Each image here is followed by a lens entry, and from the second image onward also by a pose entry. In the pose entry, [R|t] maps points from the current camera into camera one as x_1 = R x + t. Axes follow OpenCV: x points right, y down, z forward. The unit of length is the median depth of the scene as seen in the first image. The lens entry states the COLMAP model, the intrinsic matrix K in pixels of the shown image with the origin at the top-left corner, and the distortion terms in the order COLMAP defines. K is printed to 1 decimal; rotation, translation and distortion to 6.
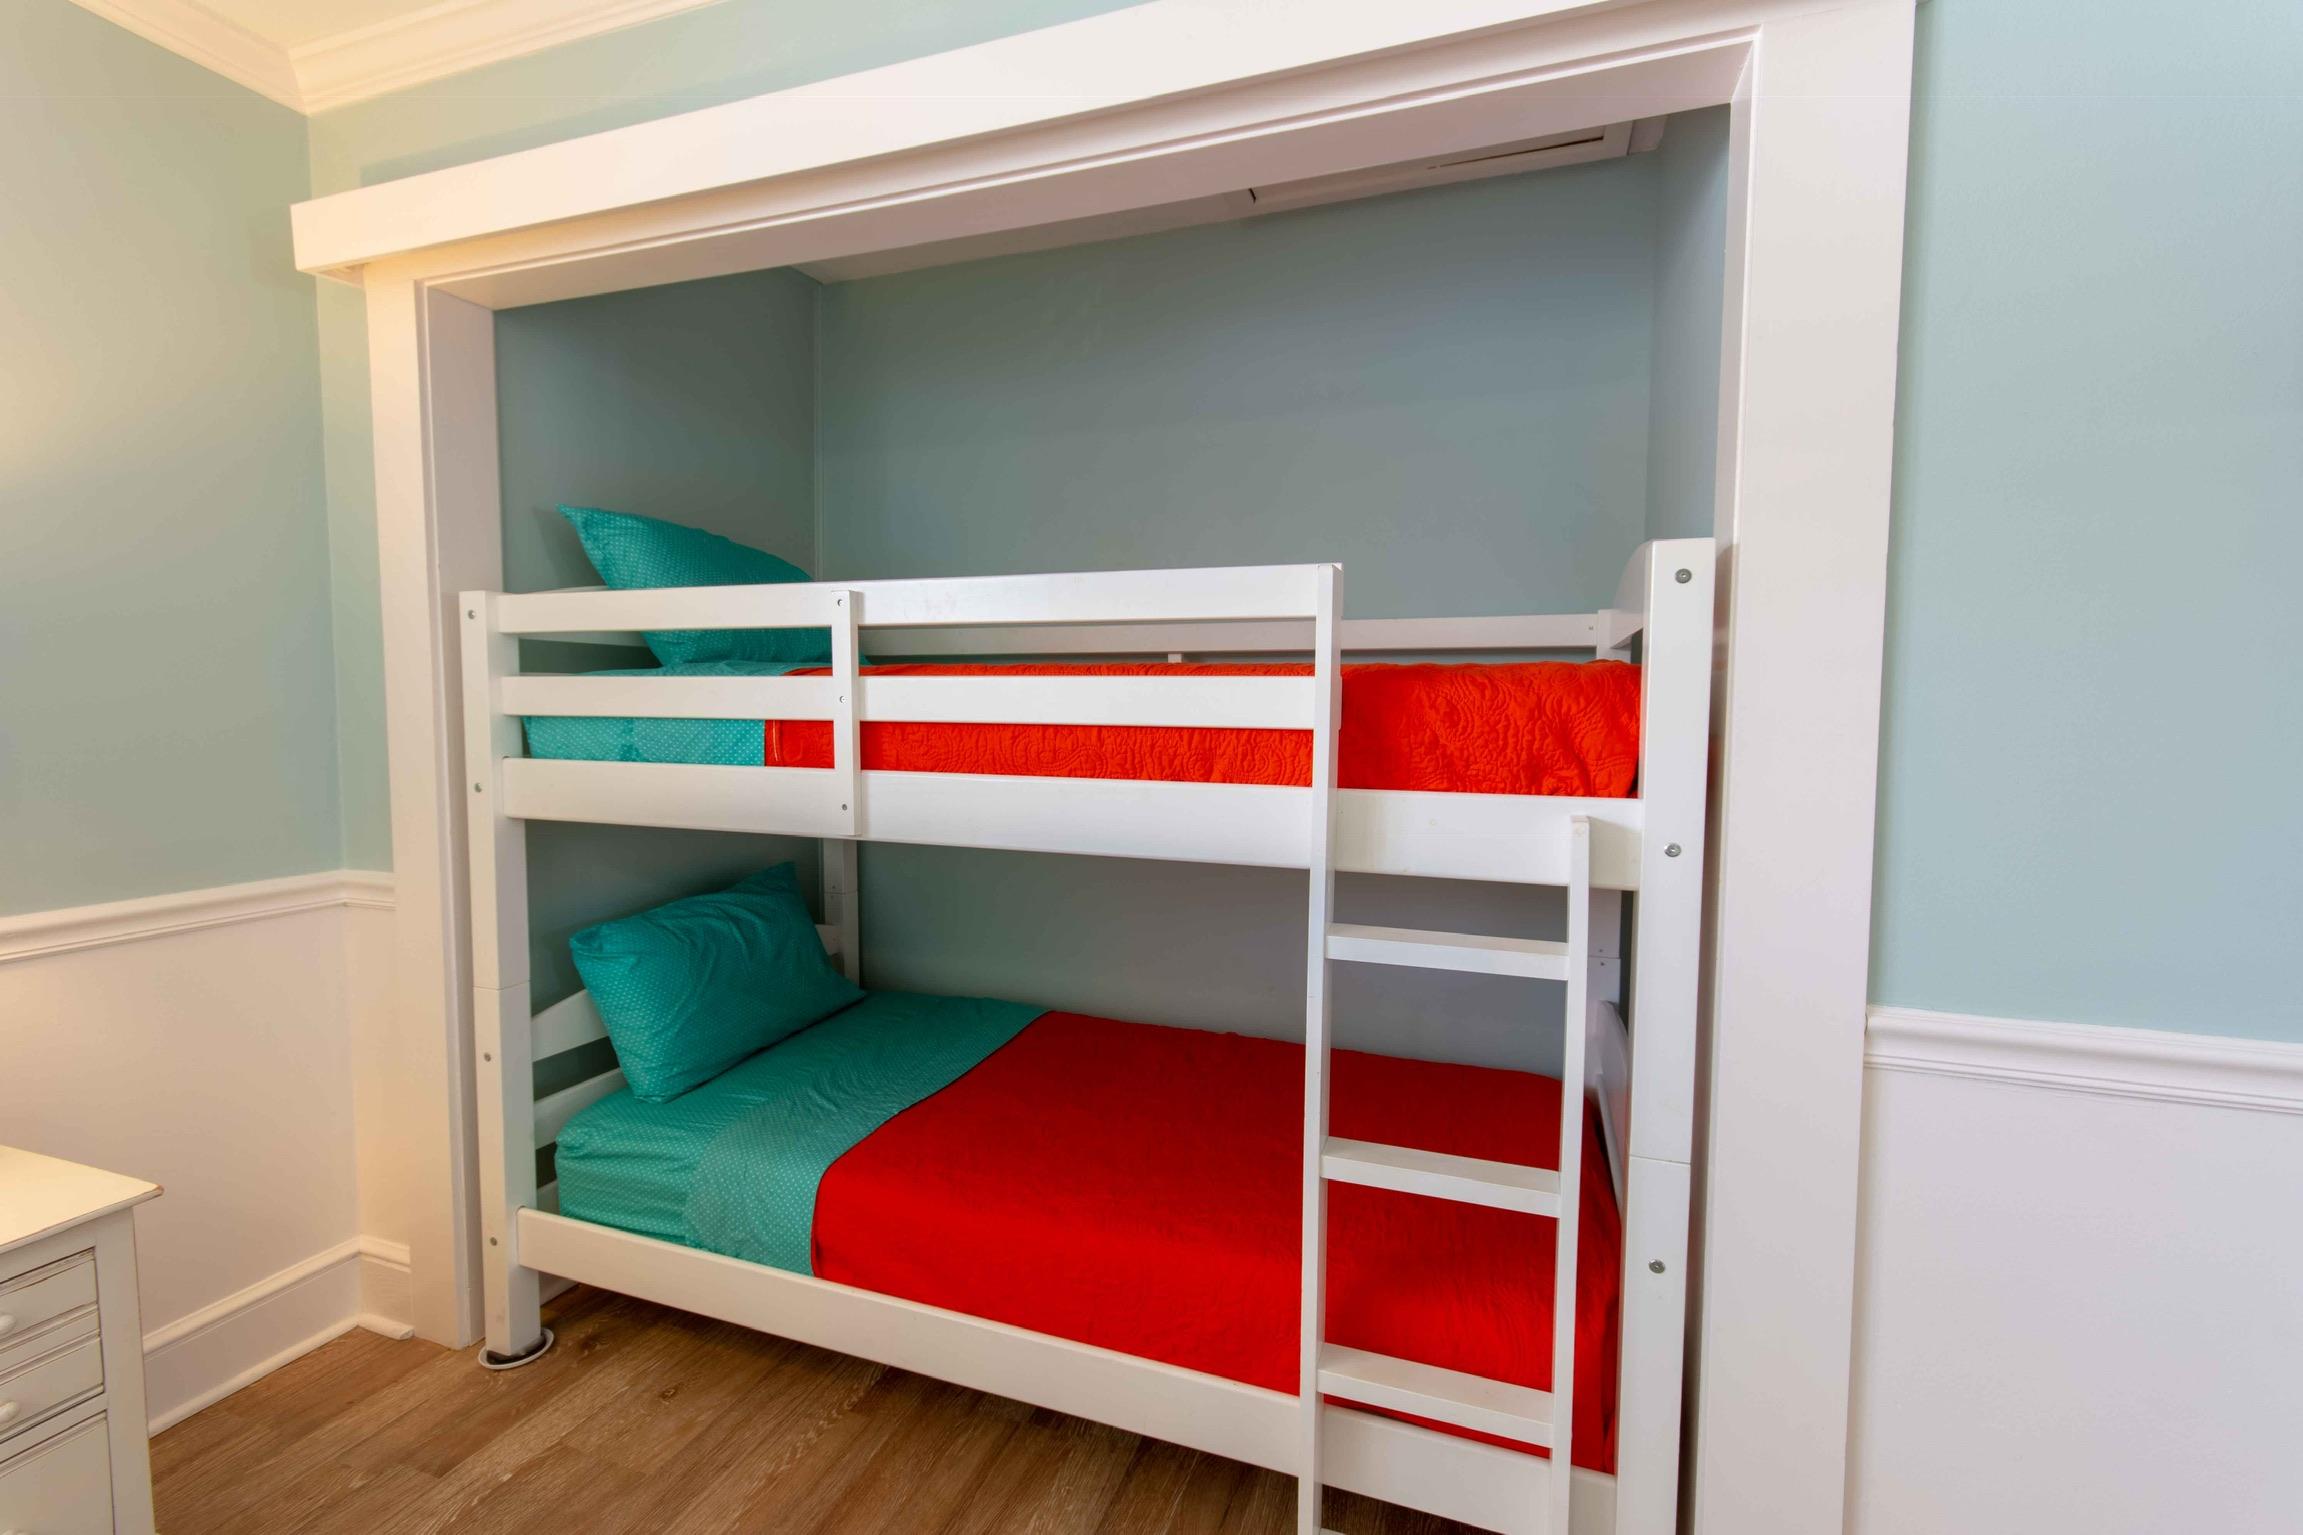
lens RADIAL K [[1023.2, 0, 1140.5], [0, 1023.2, 760.4], [0, 0, 1]] dist [0.001449, 0.000201]
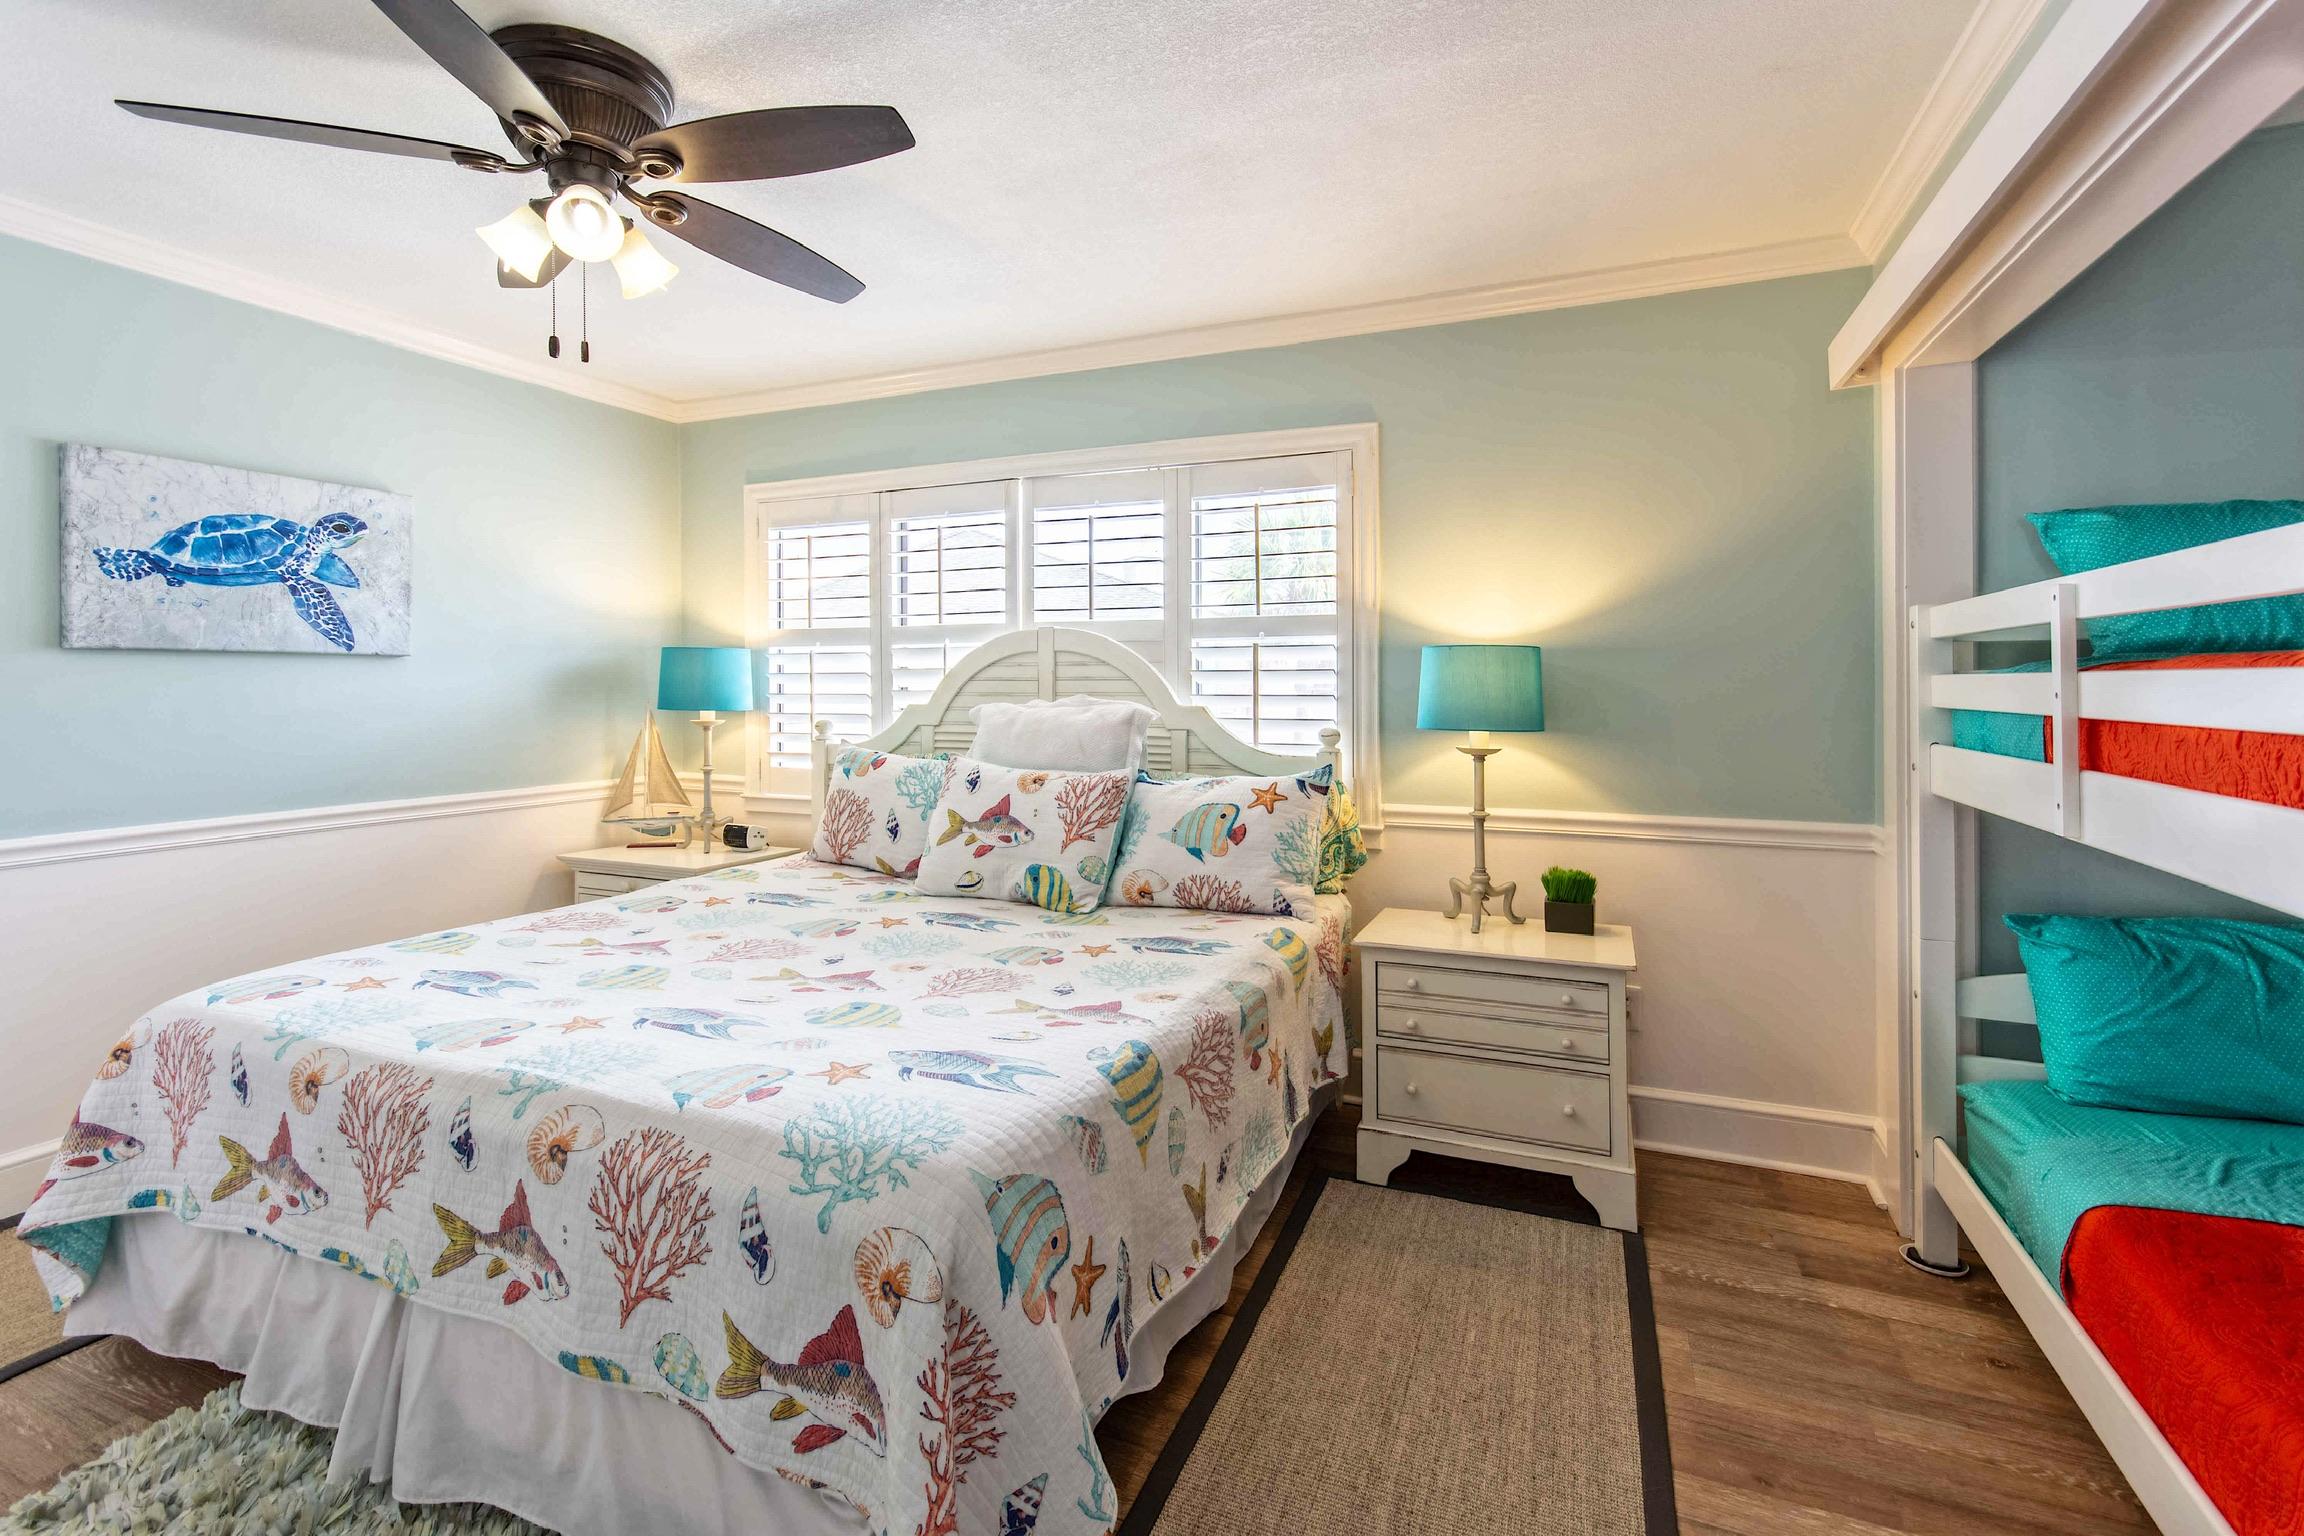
lens RADIAL K [[1023.6, 0, 1123.9], [0, 1023.6, 686.9], [0, 0, 1]] dist [0.001449, 0.000201]
pose [[-0.076505, -0.004392, -0.997060, 0.622051], [-0.058129, 0.998309, 0.000063, -0.013797], [0.995373, 0.057963, -0.076631, 0.152280]]
